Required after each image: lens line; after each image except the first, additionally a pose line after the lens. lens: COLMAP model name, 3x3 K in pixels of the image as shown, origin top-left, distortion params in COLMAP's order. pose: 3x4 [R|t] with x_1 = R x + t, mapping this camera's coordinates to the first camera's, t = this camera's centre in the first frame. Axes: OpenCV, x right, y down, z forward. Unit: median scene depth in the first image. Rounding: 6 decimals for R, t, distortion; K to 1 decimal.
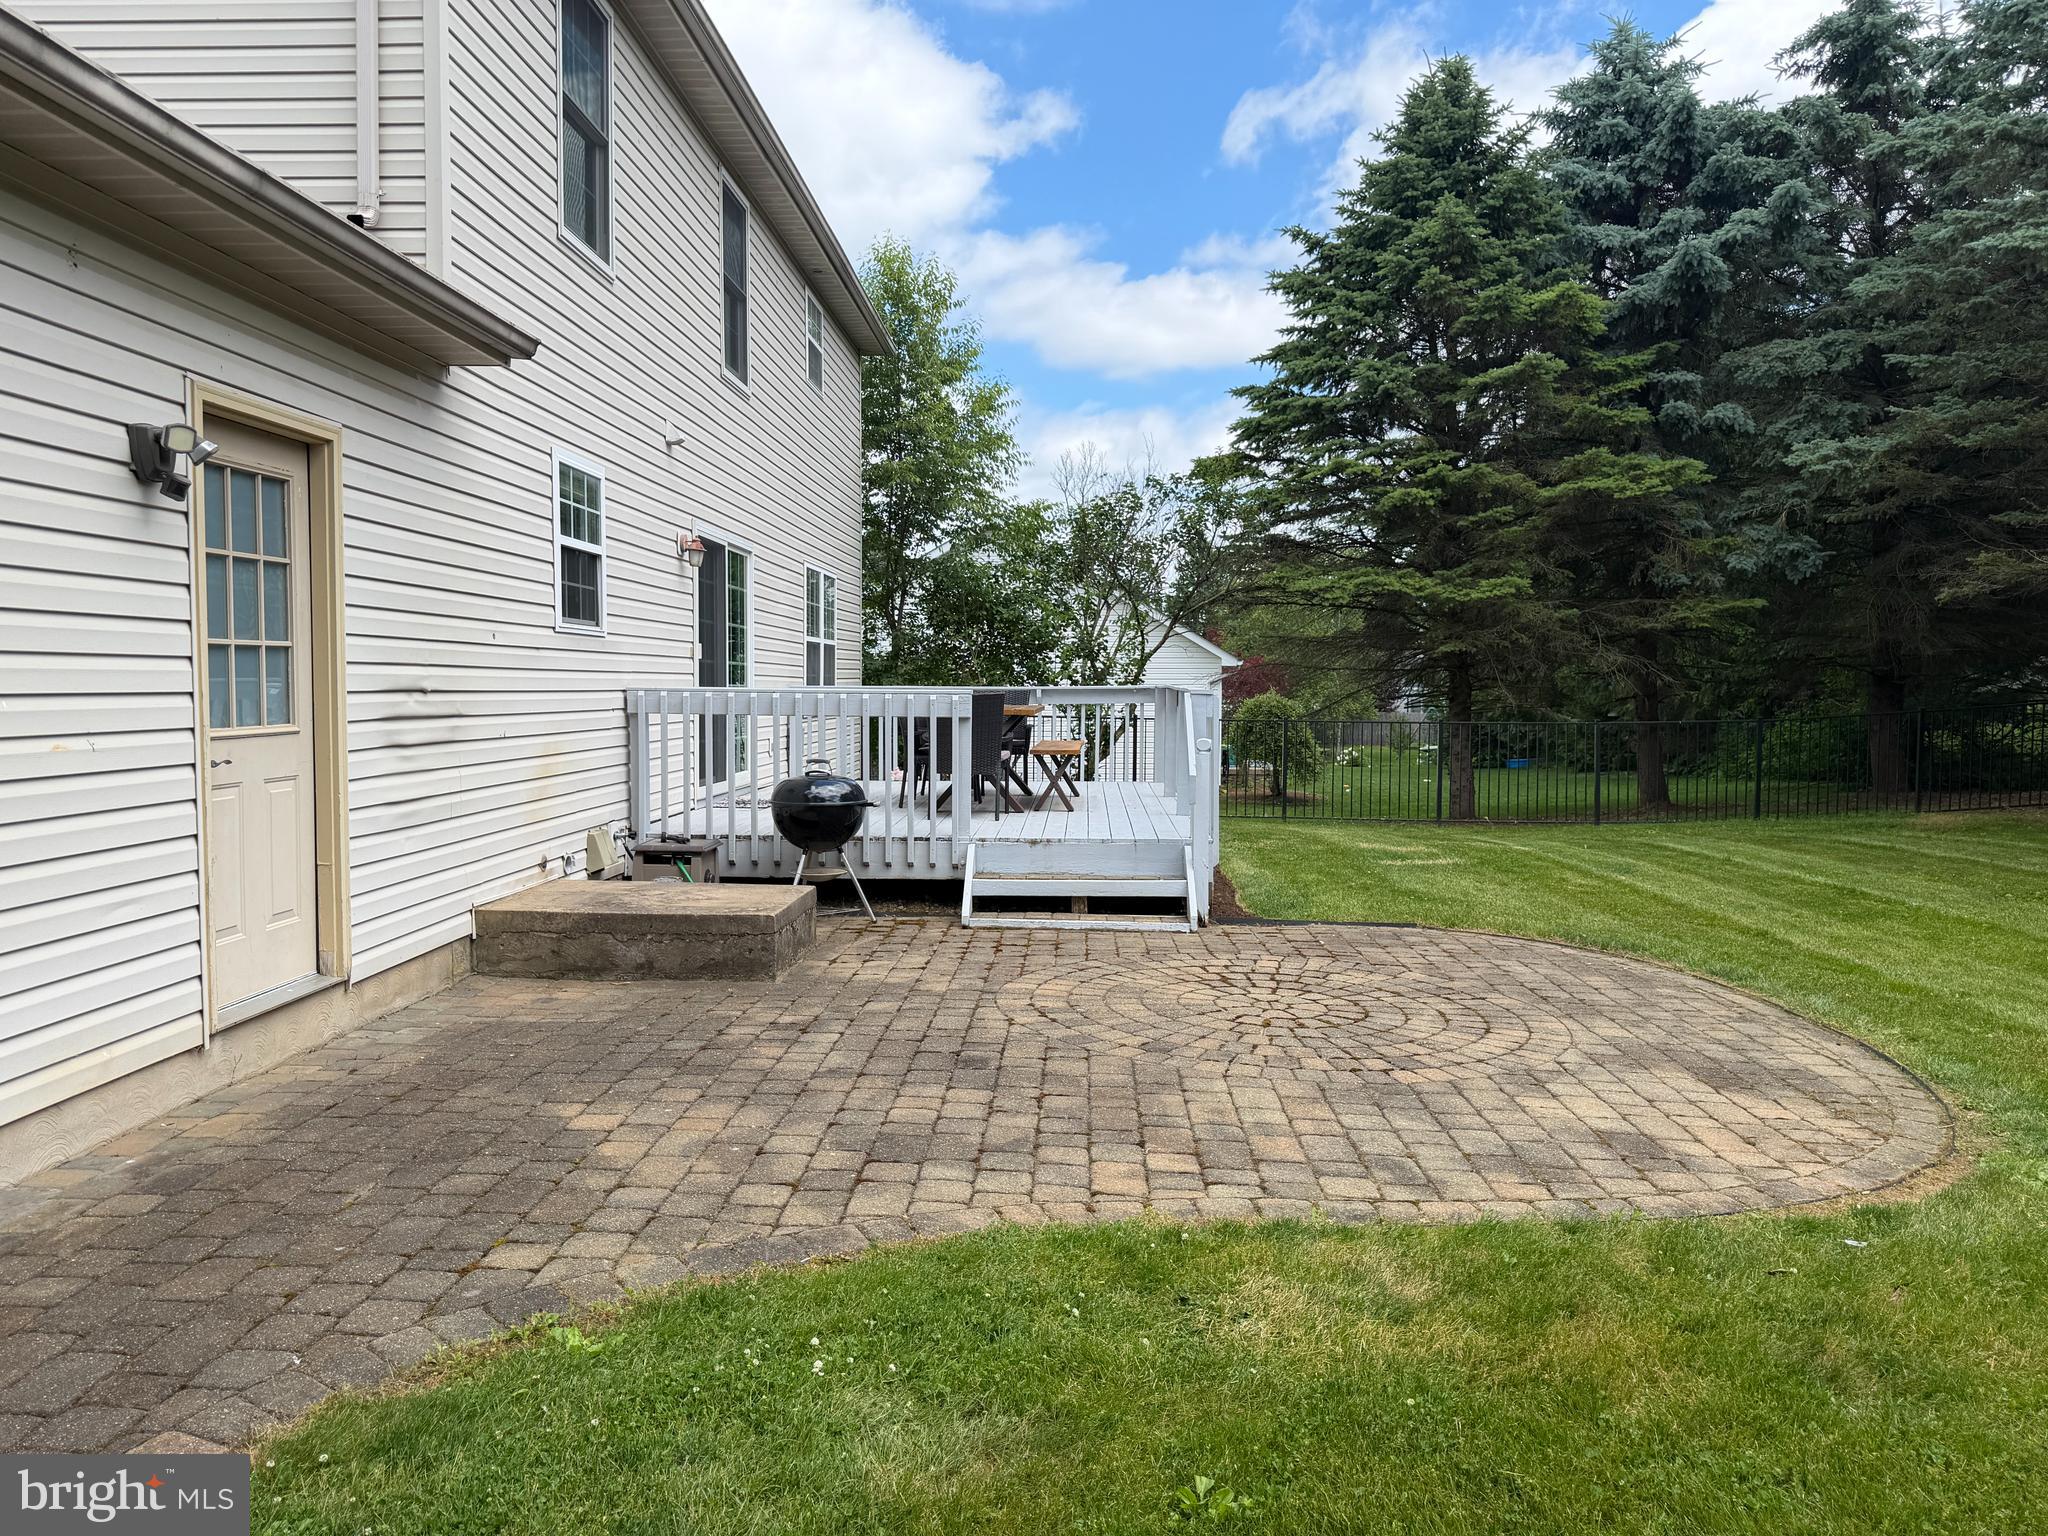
lens RADIAL K [[1421.6, 0, 1024.0], [0, 1421.6, 768.0], [0, 0, 1]] dist [0.019686, -0.004794]
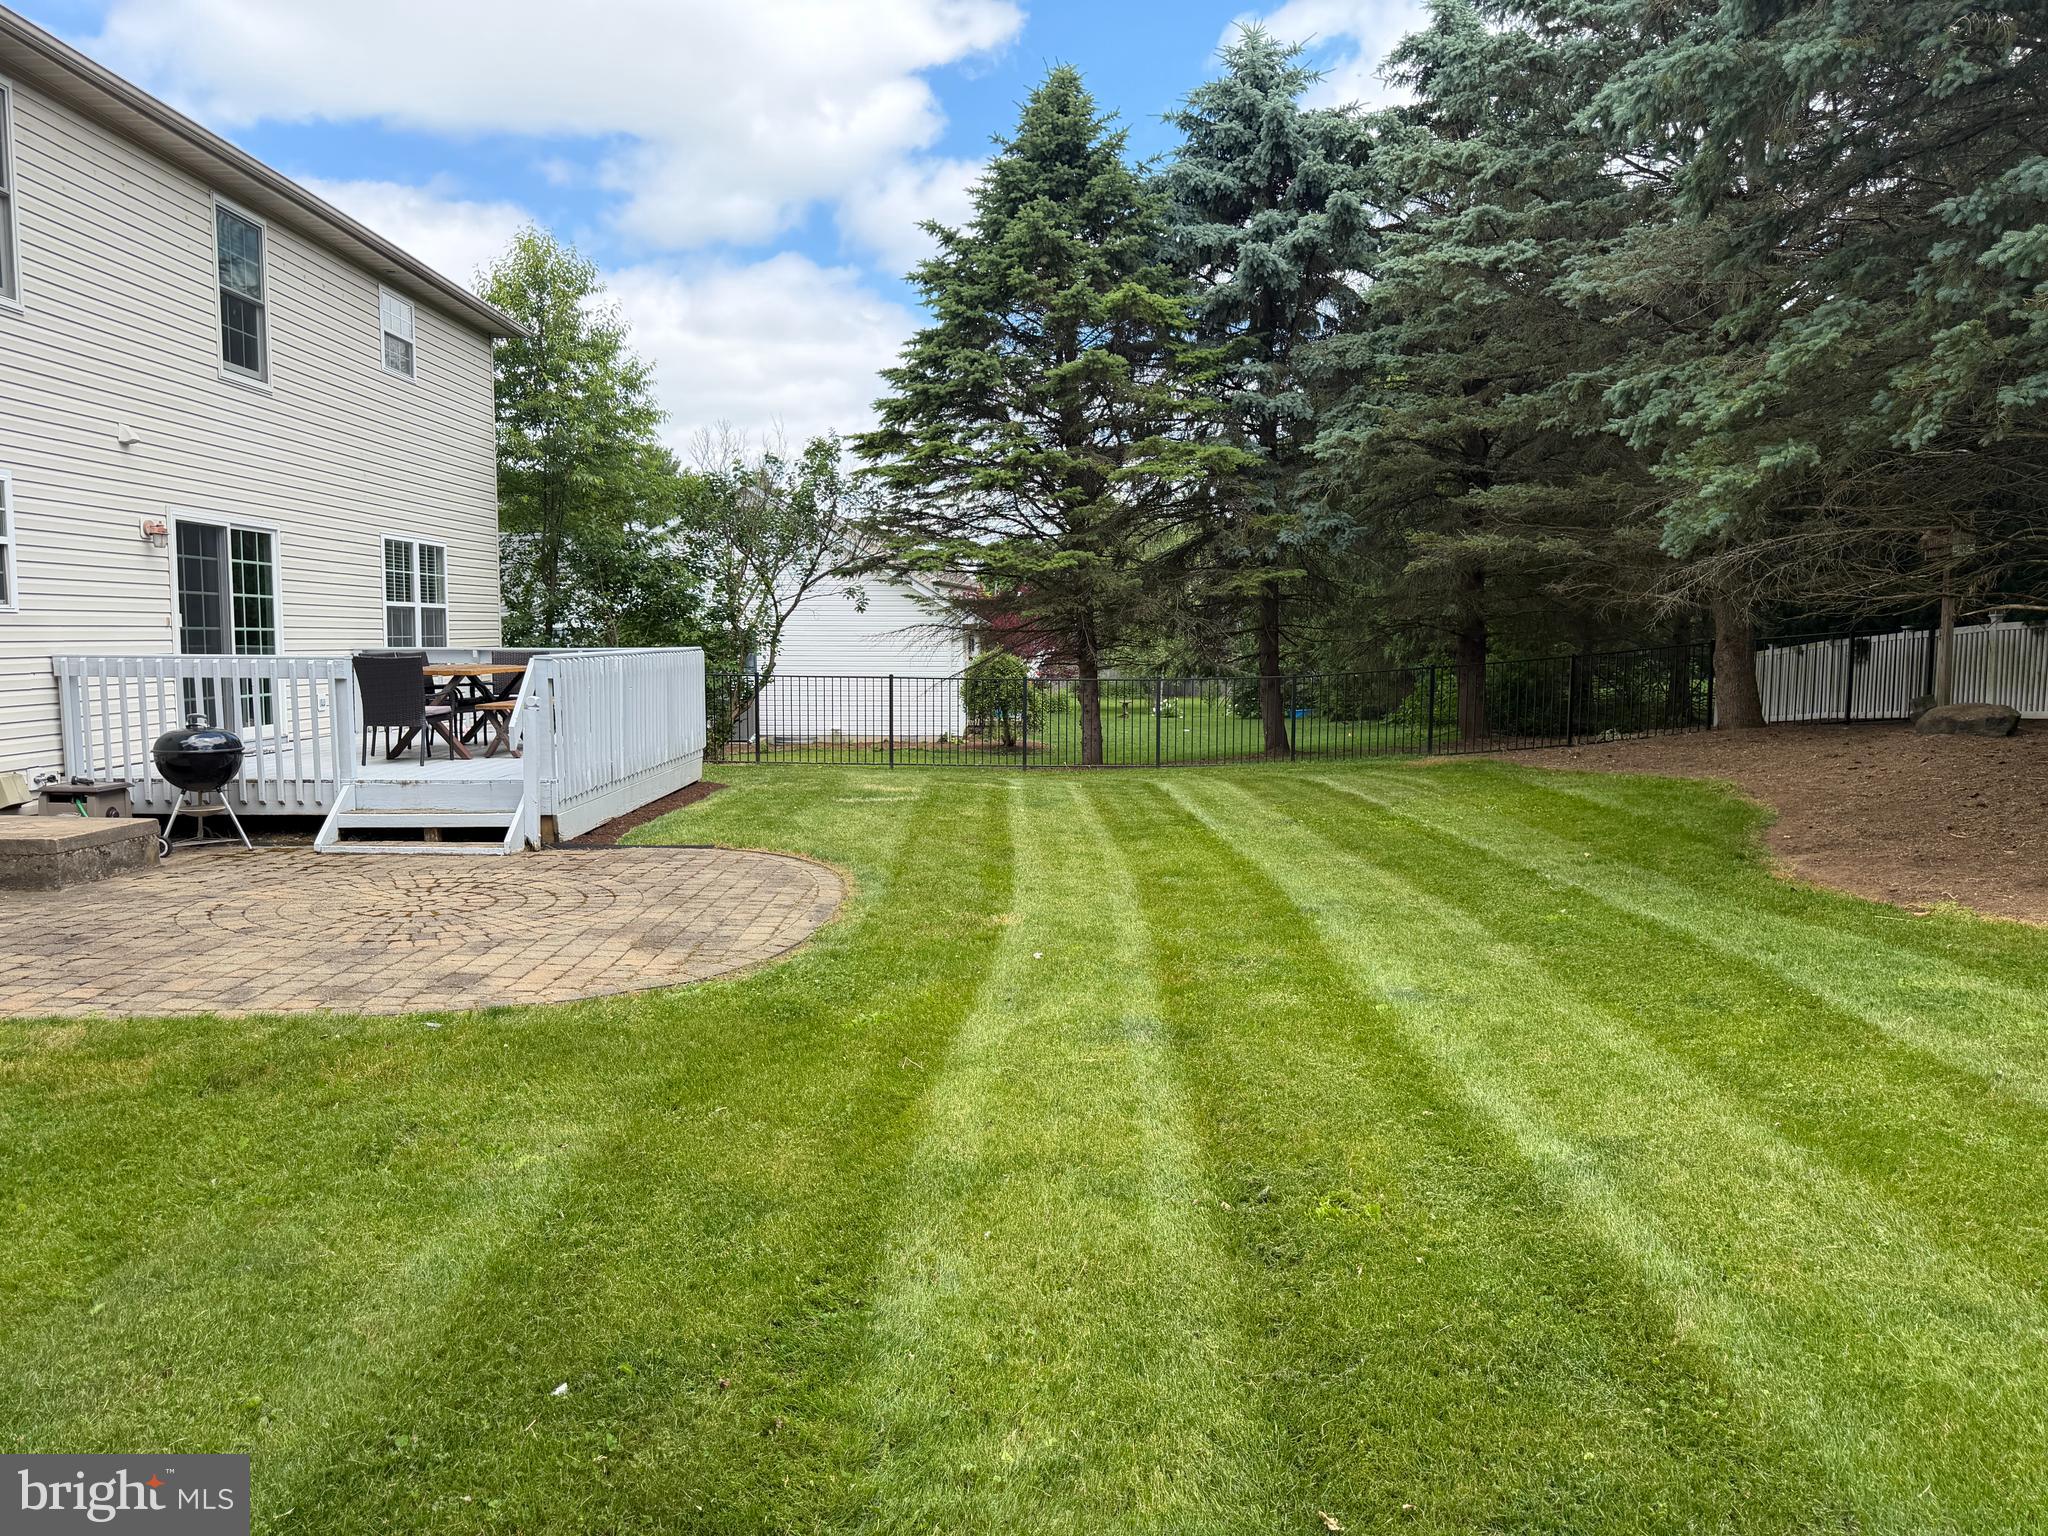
lens RADIAL K [[1406.7, 0, 1024.0], [0, 1406.7, 768.0], [0, 0, 1]] dist [0.111062, -0.169846]
pose [[0.998897, -0.005520, 0.046627, 0.235395], [0.003920, 0.999403, 0.034339, -0.000092], [-0.046789, -0.034119, 0.998322, -0.113964]]
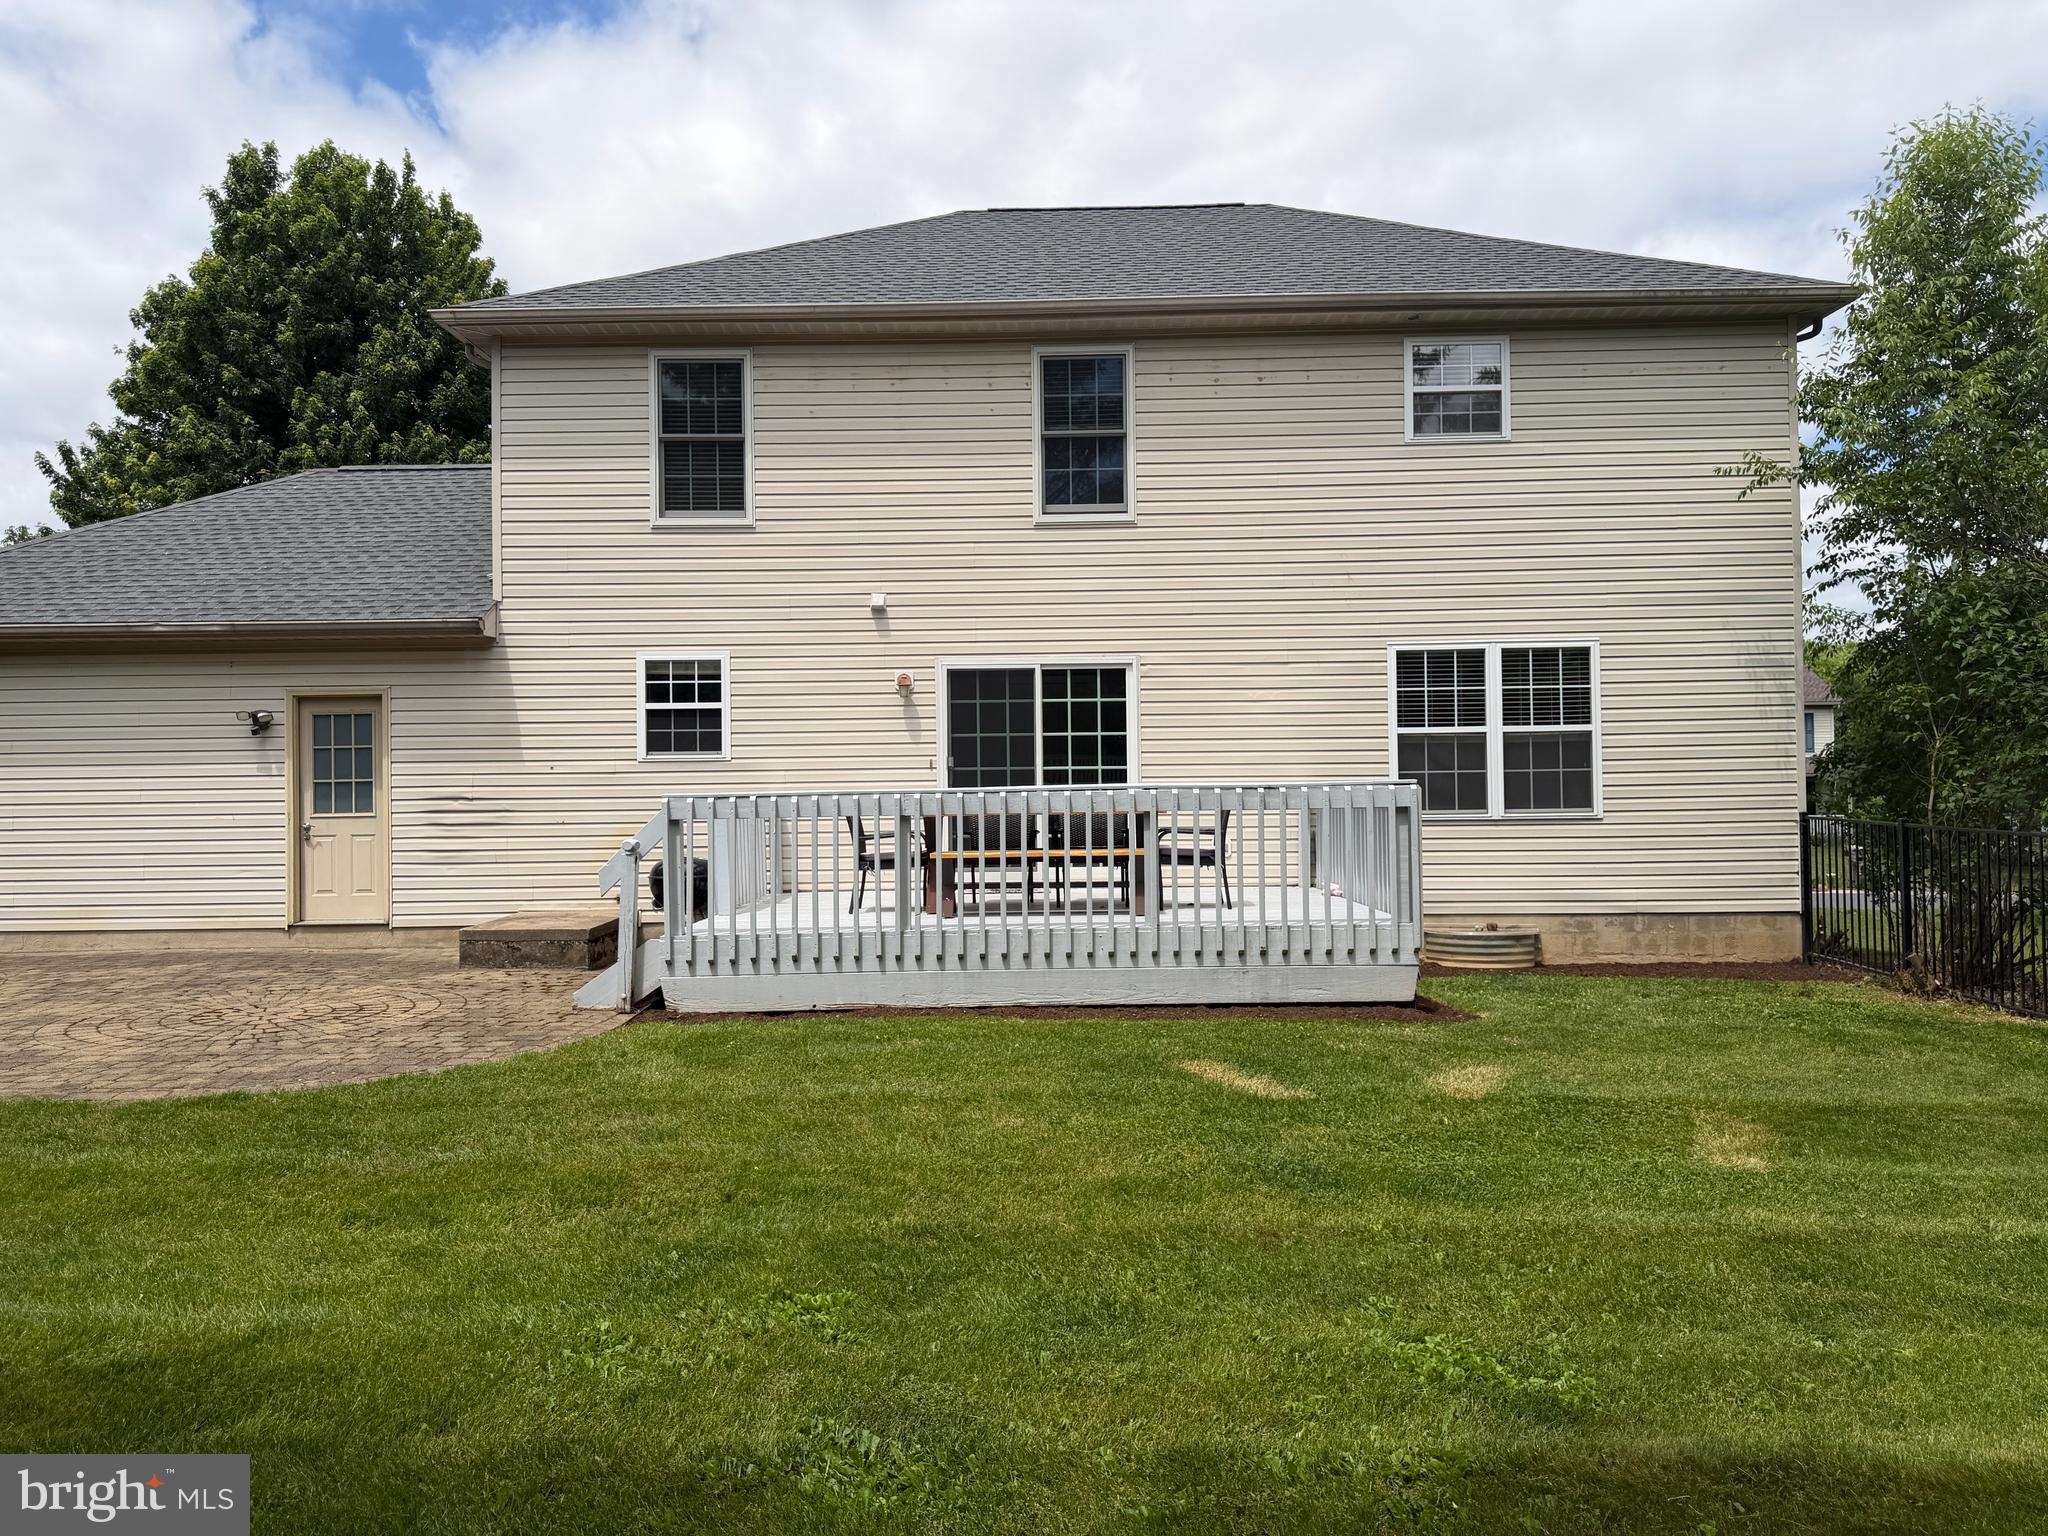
lens RADIAL K [[1448.4, 0, 1024.0], [0, 1448.4, 768.0], [0, 0, 1]] dist [0.144199, -0.001183]
pose [[0.022963, -0.020568, -0.999525, 0.618497], [-0.046691, 0.998675, -0.021623, -0.030624], [0.998645, 0.047166, 0.021972, 0.613649]]
